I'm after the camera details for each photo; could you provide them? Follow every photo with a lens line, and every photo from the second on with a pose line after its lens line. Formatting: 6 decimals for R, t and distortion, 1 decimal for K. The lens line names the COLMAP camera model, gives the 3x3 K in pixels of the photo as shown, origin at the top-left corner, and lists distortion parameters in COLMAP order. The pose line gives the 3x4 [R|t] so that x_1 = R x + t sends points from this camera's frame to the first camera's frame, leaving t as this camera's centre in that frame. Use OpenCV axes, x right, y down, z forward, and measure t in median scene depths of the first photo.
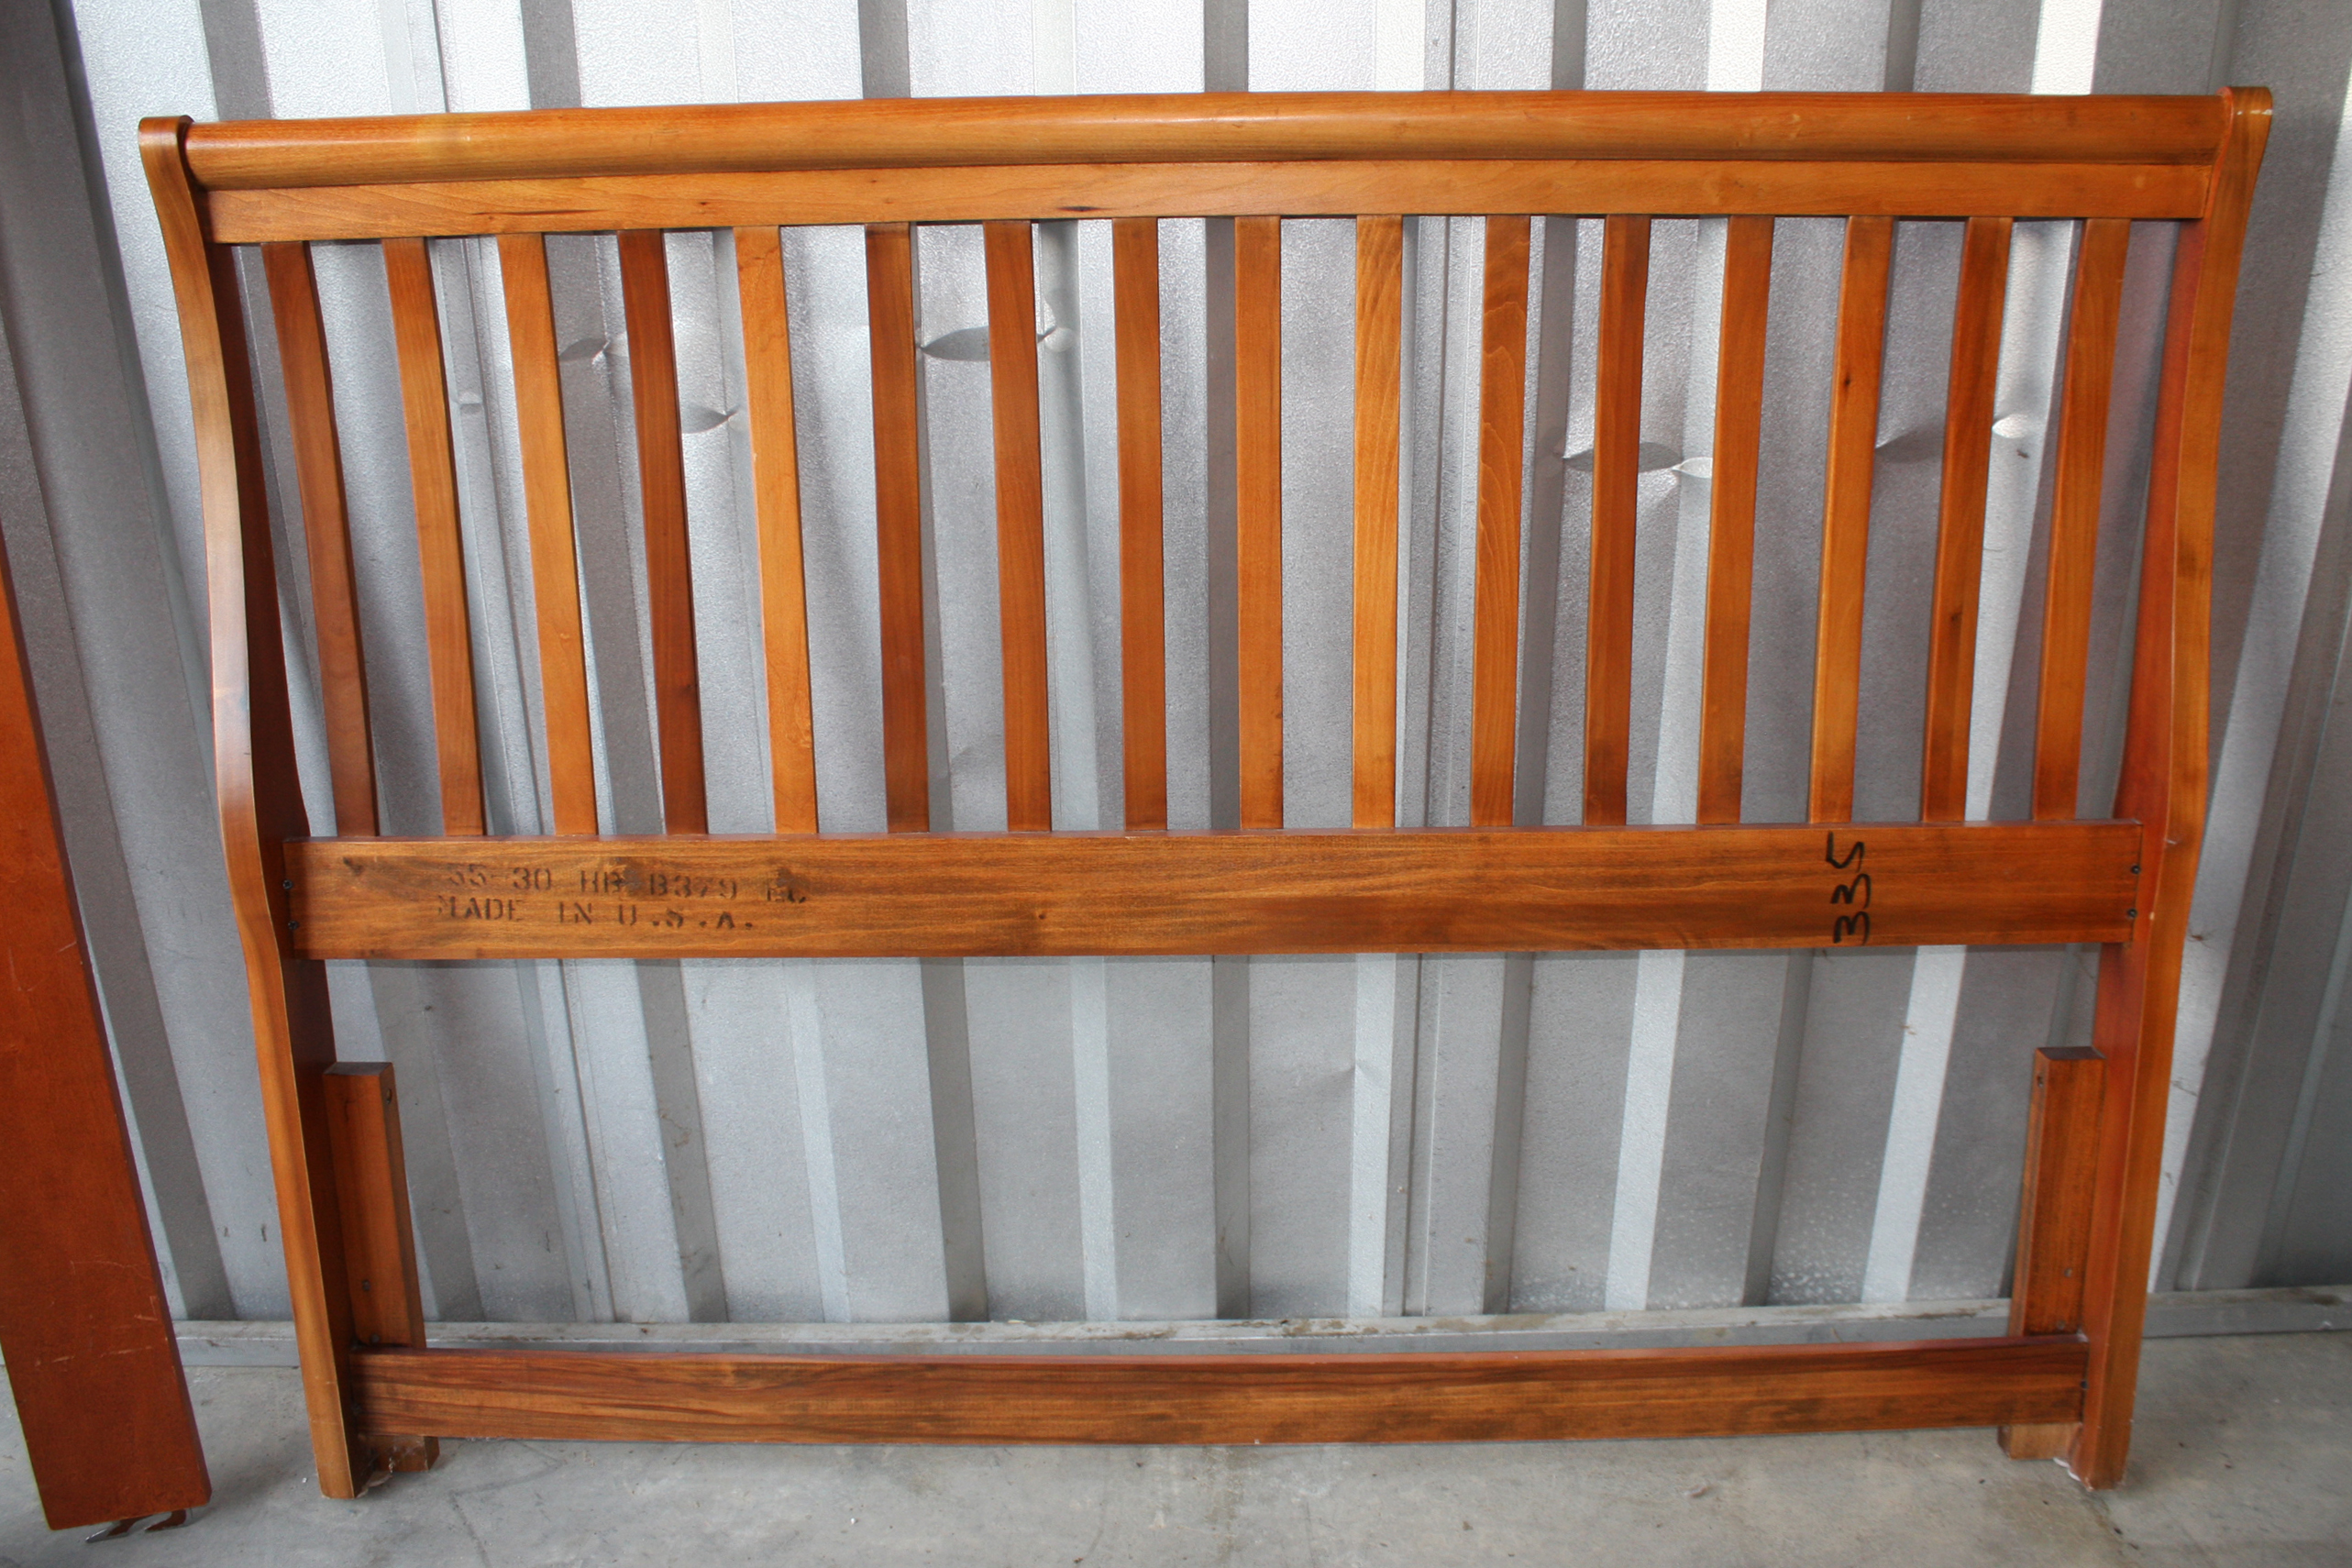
lens RADIAL K [[2045.9, 0, 1176.0], [0, 2045.9, 784.0], [0, 0, 1]] dist [-0.184366, 0.146086]
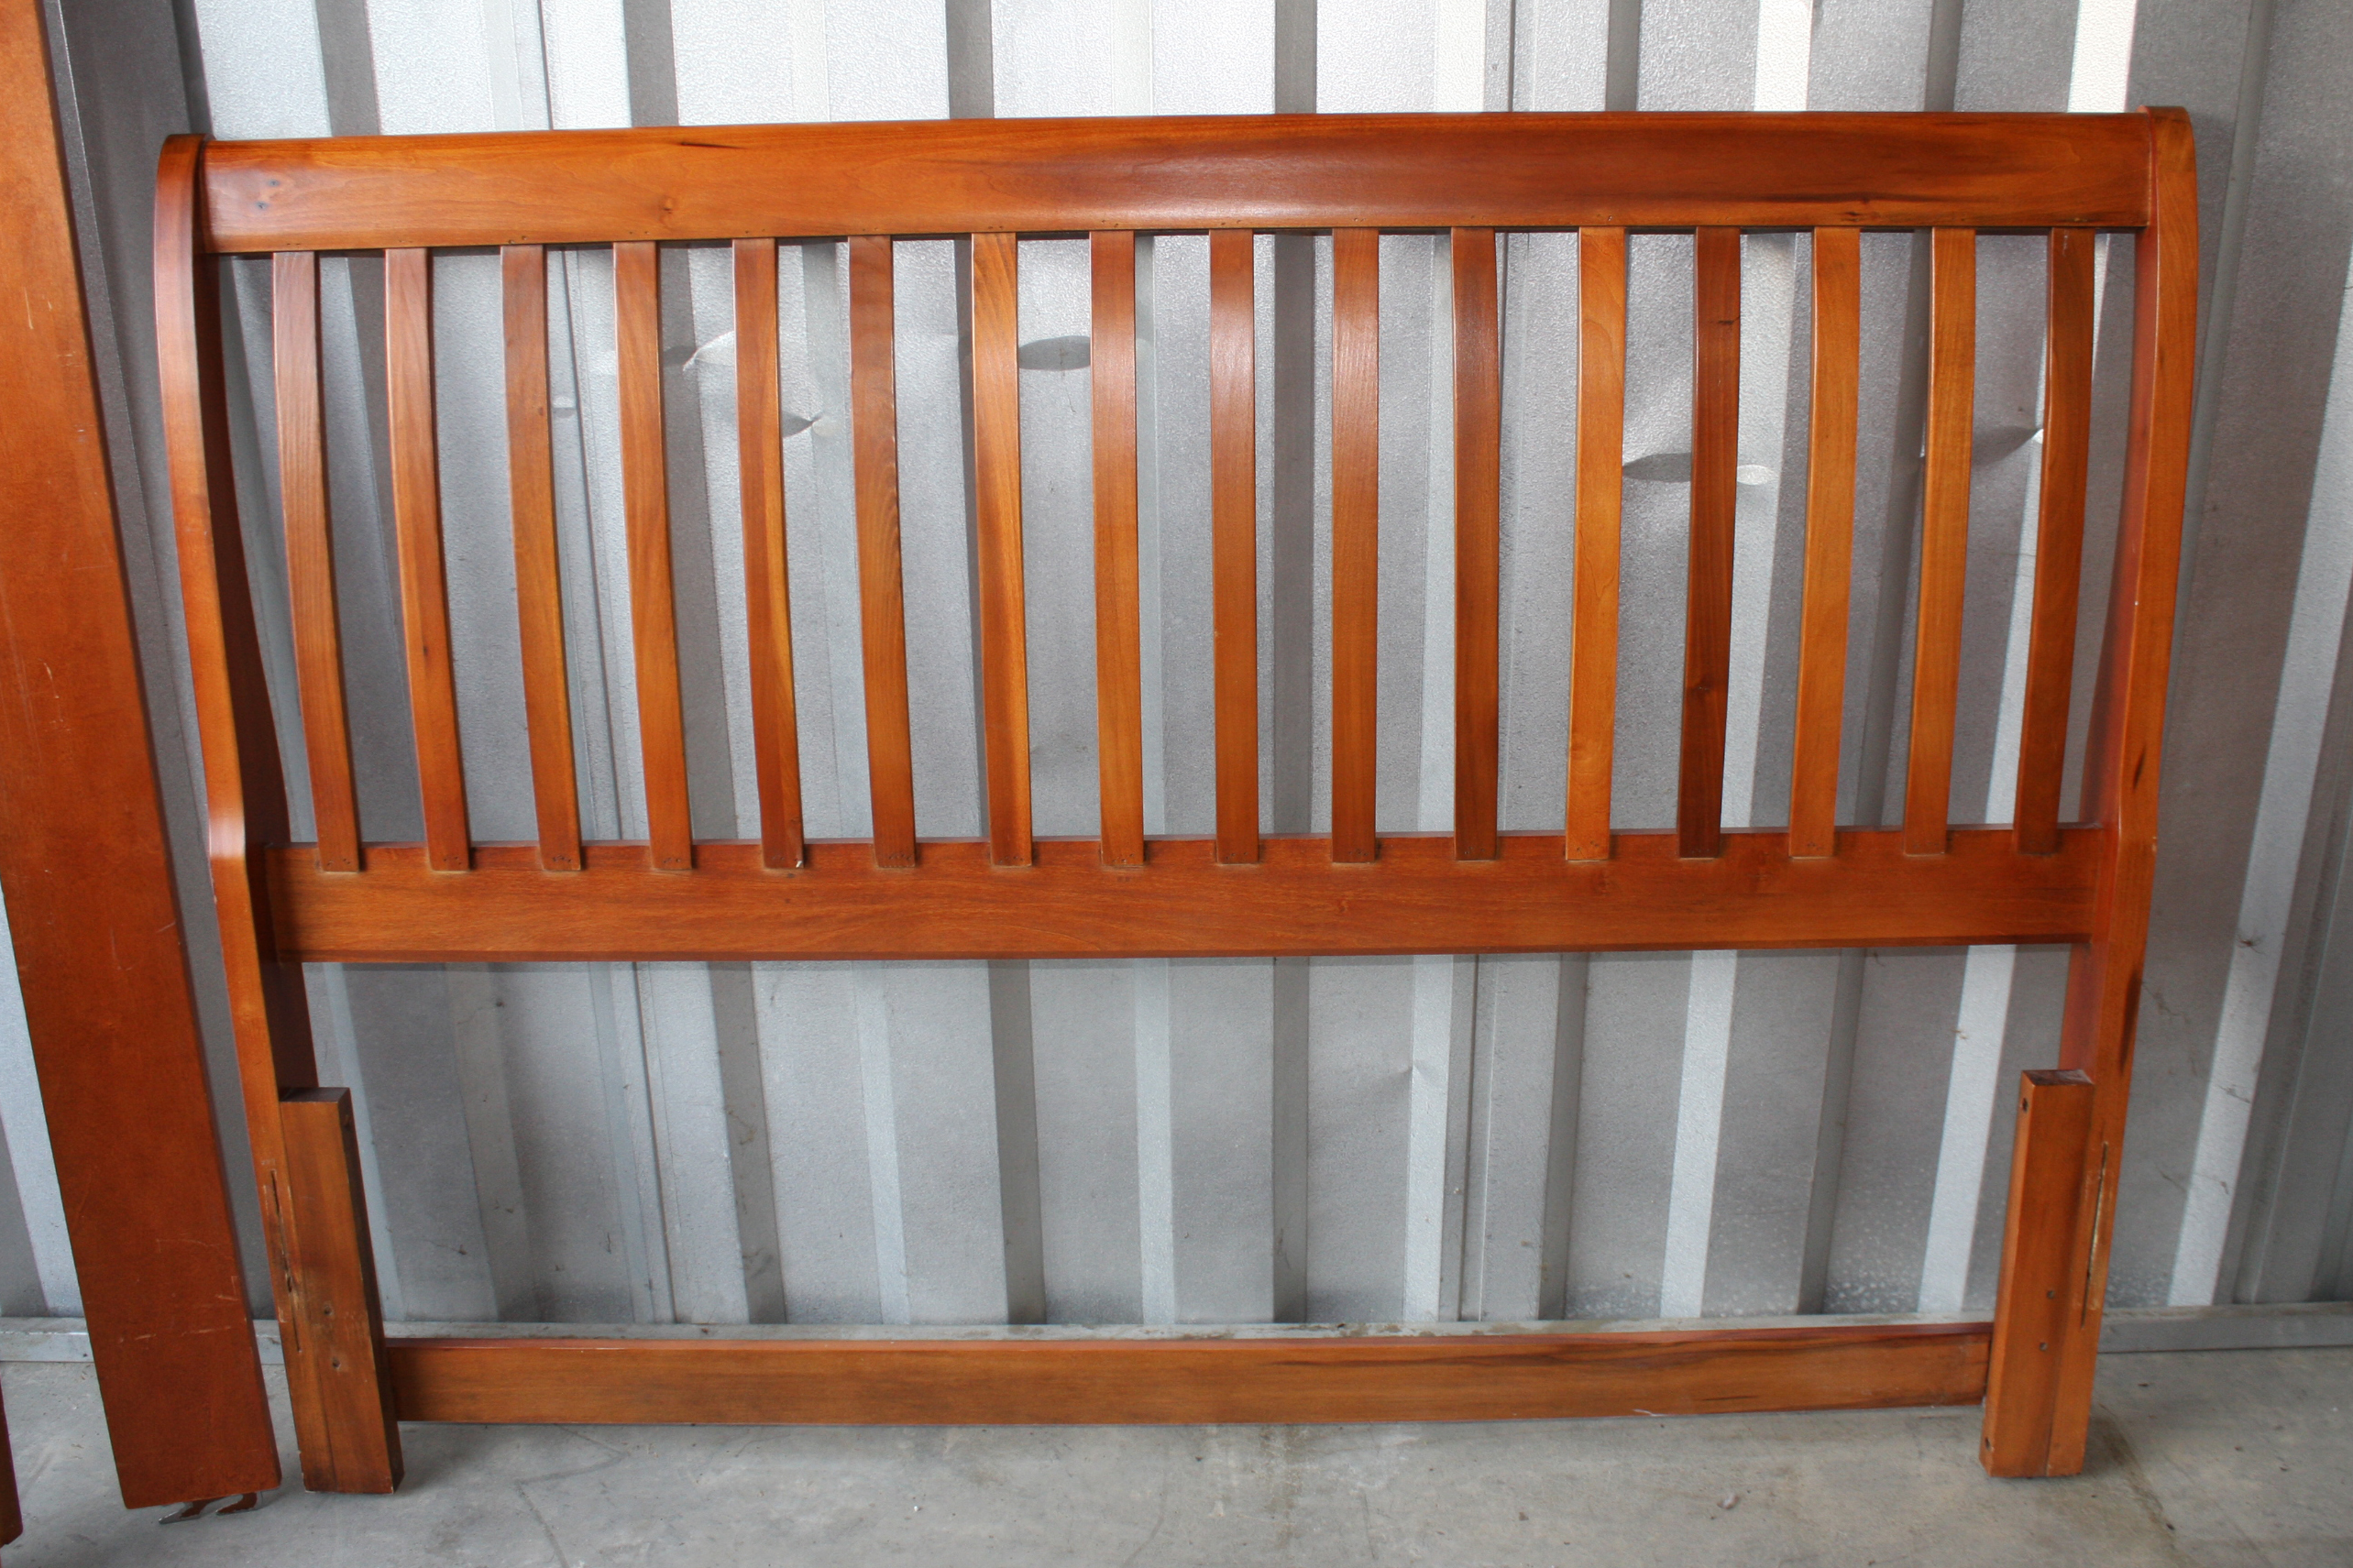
lens RADIAL K [[2211.5, 0, 1166.8], [0, 2211.5, 800.6], [0, 0, 1]] dist [-0.169893, 0.139228]
pose [[0.999839, 0.005585, -0.017054, -0.017371], [-0.006102, 0.999519, -0.030421, 0.041543], [0.016876, 0.030520, 0.999392, -0.108474]]
